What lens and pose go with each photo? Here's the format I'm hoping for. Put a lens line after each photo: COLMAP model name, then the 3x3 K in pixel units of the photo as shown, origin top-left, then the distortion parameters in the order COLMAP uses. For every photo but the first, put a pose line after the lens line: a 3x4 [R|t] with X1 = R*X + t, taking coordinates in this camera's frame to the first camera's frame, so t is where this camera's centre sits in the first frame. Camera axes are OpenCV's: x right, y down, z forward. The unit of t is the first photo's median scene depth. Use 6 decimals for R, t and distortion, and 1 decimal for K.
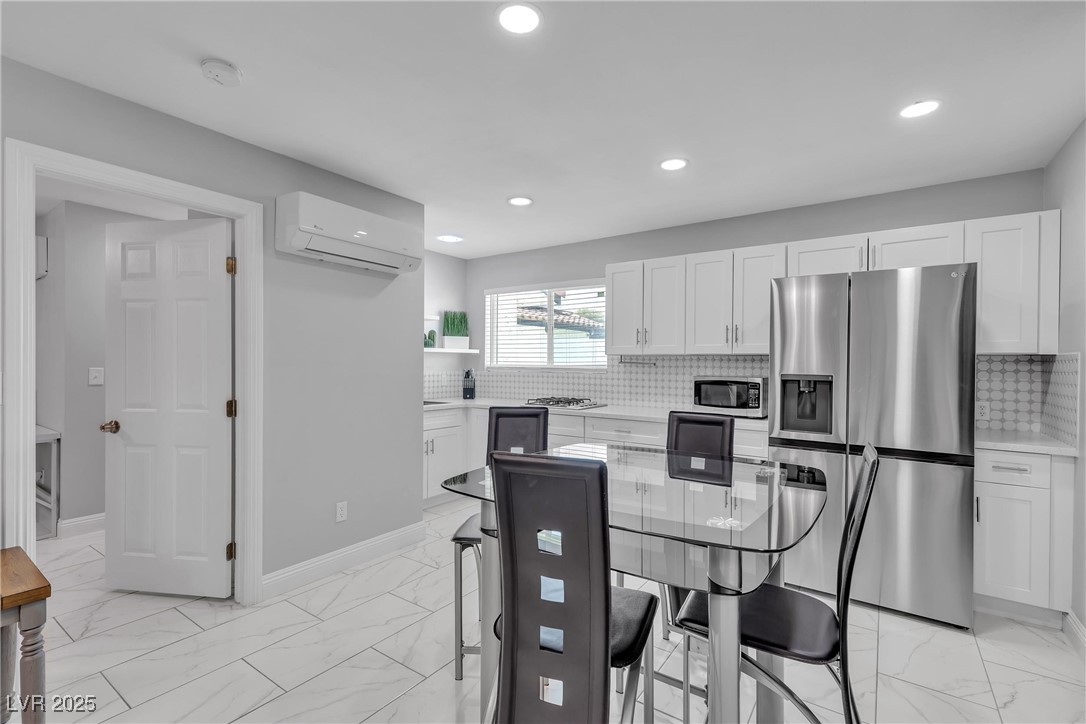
lens RADIAL K [[490.9, 0, 546.7], [0, 490.9, 362.2], [0, 0, 1]] dist [0.003641, -0.001133]
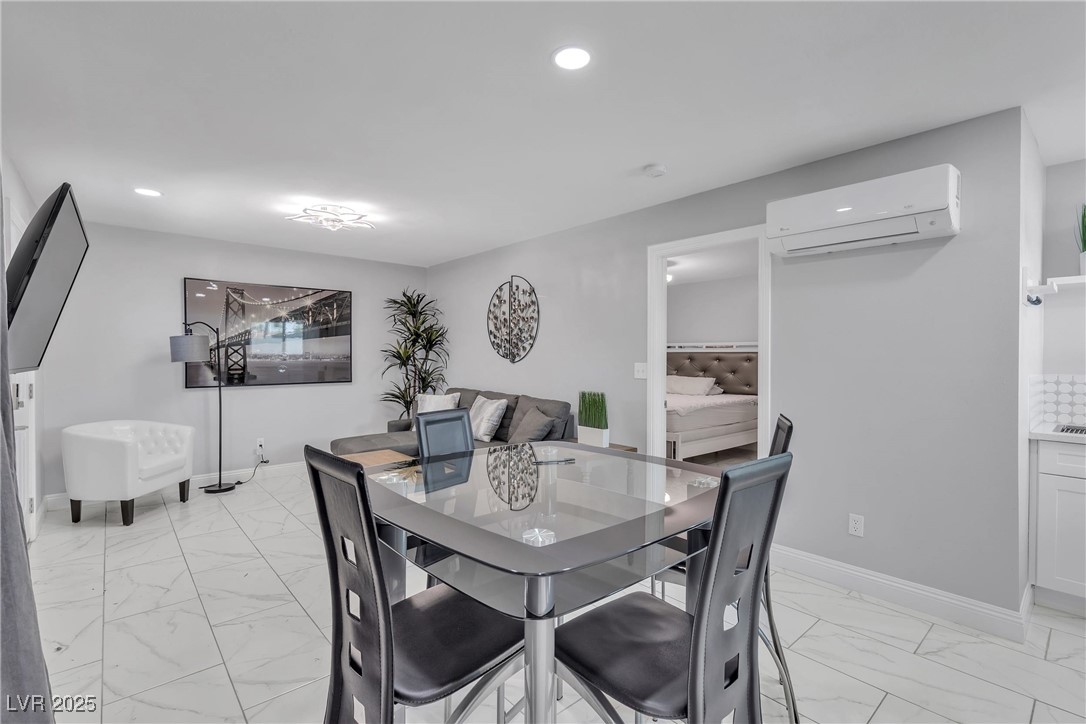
lens RADIAL K [[490.9, 0, 541.8], [0, 490.9, 364.1], [0, 0, 1]] dist [0.003641, -0.001133]
pose [[-0.242238, 0.006435, -0.970195, 0.464471], [-0.005056, 0.999956, 0.007895, 0.004525], [0.970204, 0.006818, -0.242195, 0.517649]]
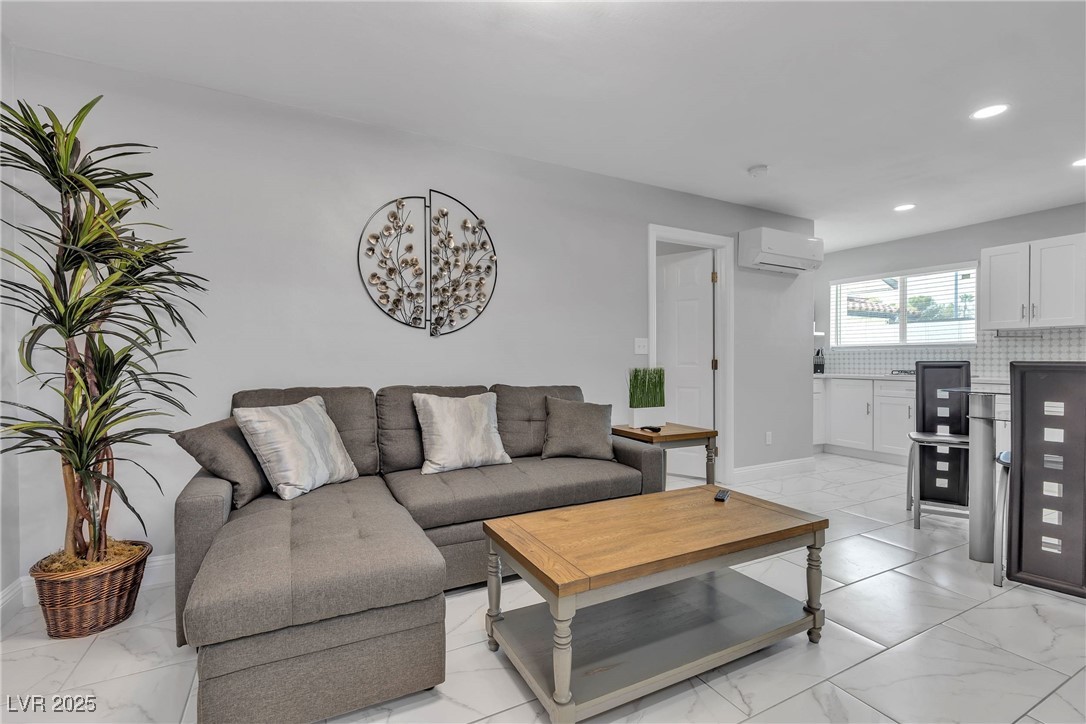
lens RADIAL K [[490.9, 0, 540.4], [0, 490.9, 361.5], [0, 0, 1]] dist [0.003641, -0.001133]
pose [[0.887083, -0.004249, -0.461591, -0.270410], [0.005520, 0.999984, 0.001403, 0.053140], [0.461578, -0.003793, 0.887092, -0.490996]]
